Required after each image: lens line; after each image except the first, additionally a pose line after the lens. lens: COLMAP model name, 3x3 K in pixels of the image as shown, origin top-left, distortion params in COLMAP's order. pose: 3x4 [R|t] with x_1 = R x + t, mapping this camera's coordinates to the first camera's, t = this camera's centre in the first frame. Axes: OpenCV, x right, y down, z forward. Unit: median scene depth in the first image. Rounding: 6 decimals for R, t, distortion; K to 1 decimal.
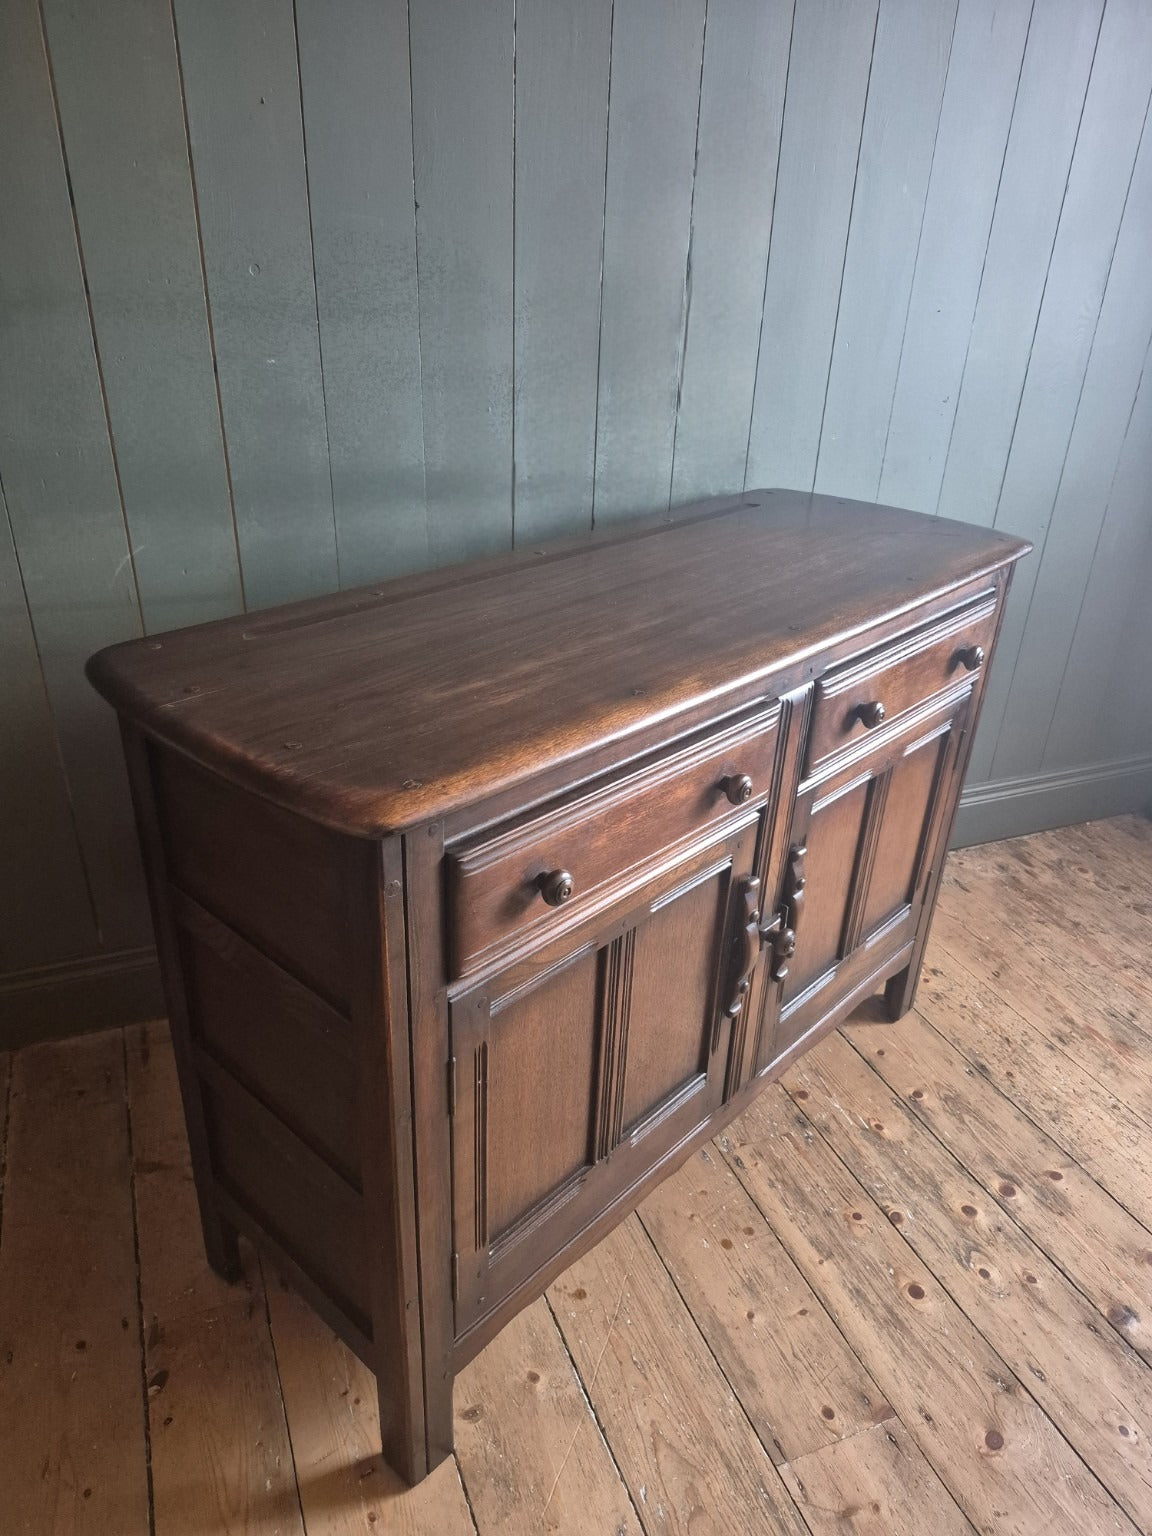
lens RADIAL K [[1077.1, 0, 576.3], [0, 1077.1, 774.2], [0, 0, 1]] dist [0.069020, -0.073709]
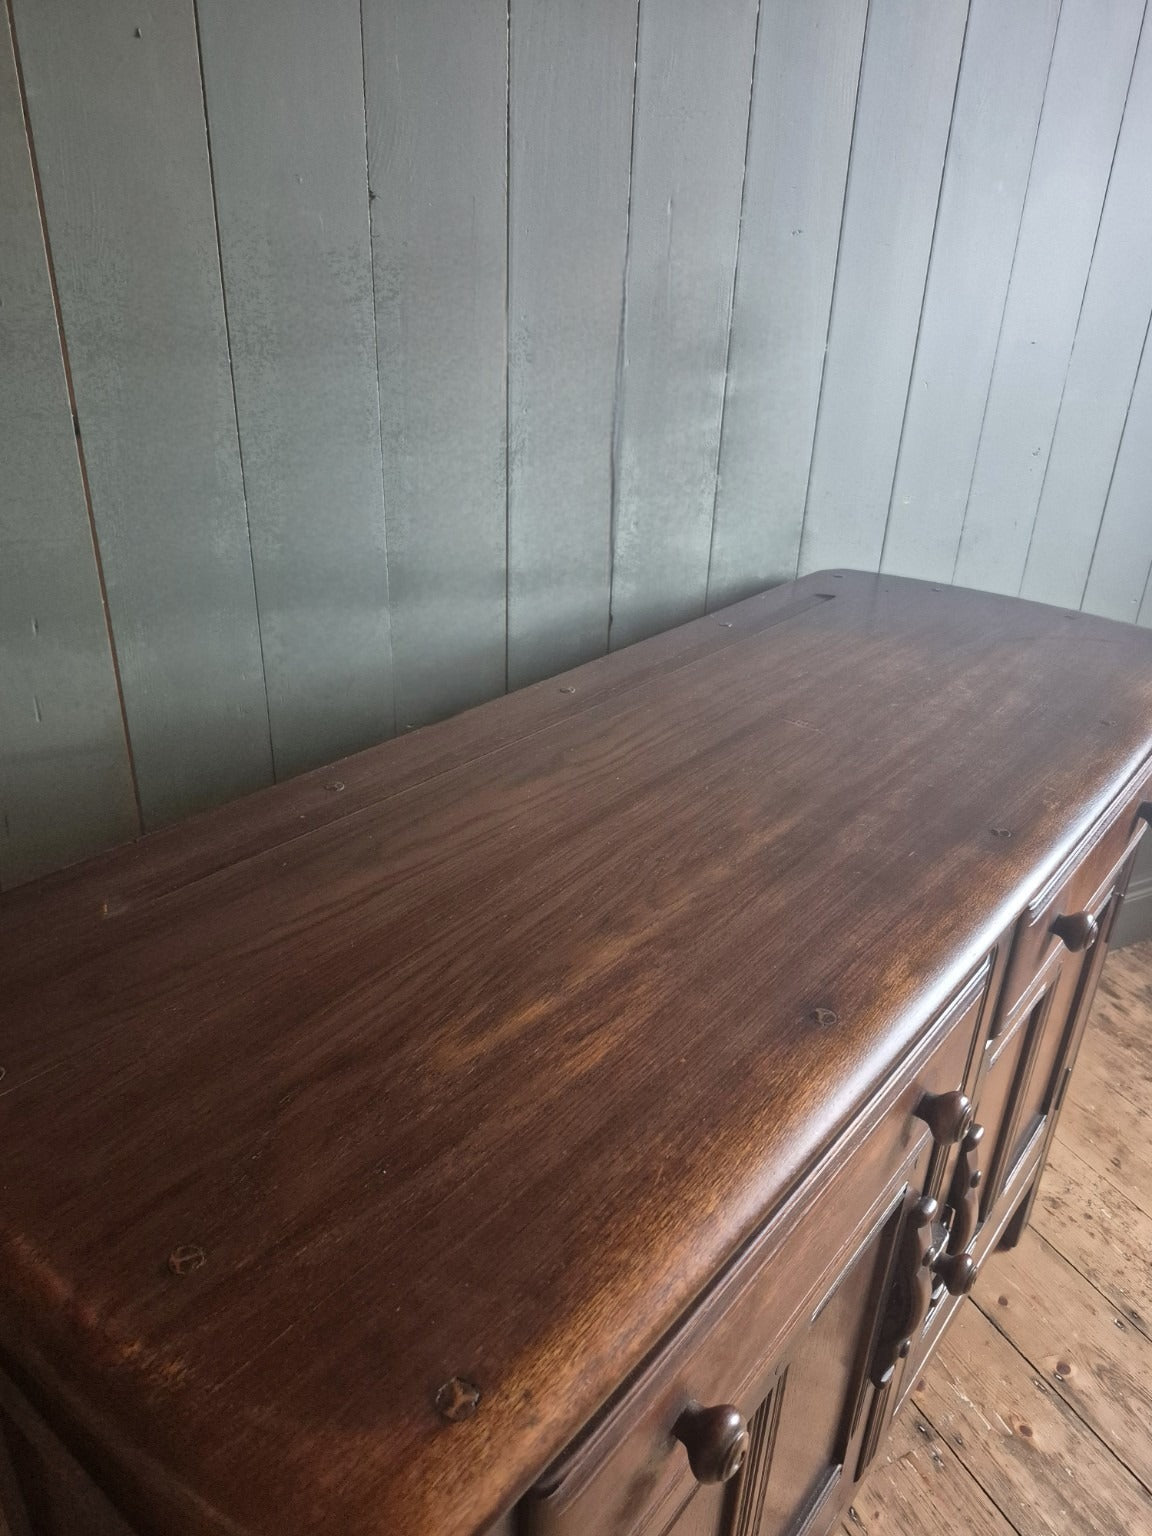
lens RADIAL K [[1077.1, 0, 580.0], [0, 1077.1, 763.1], [0, 0, 1]] dist [0.069020, -0.073709]
pose [[0.997319, -0.028065, 0.067578, -0.063199], [0.030155, 0.999092, -0.030096, -0.119573], [-0.066672, 0.032053, 0.997260, 0.274472]]
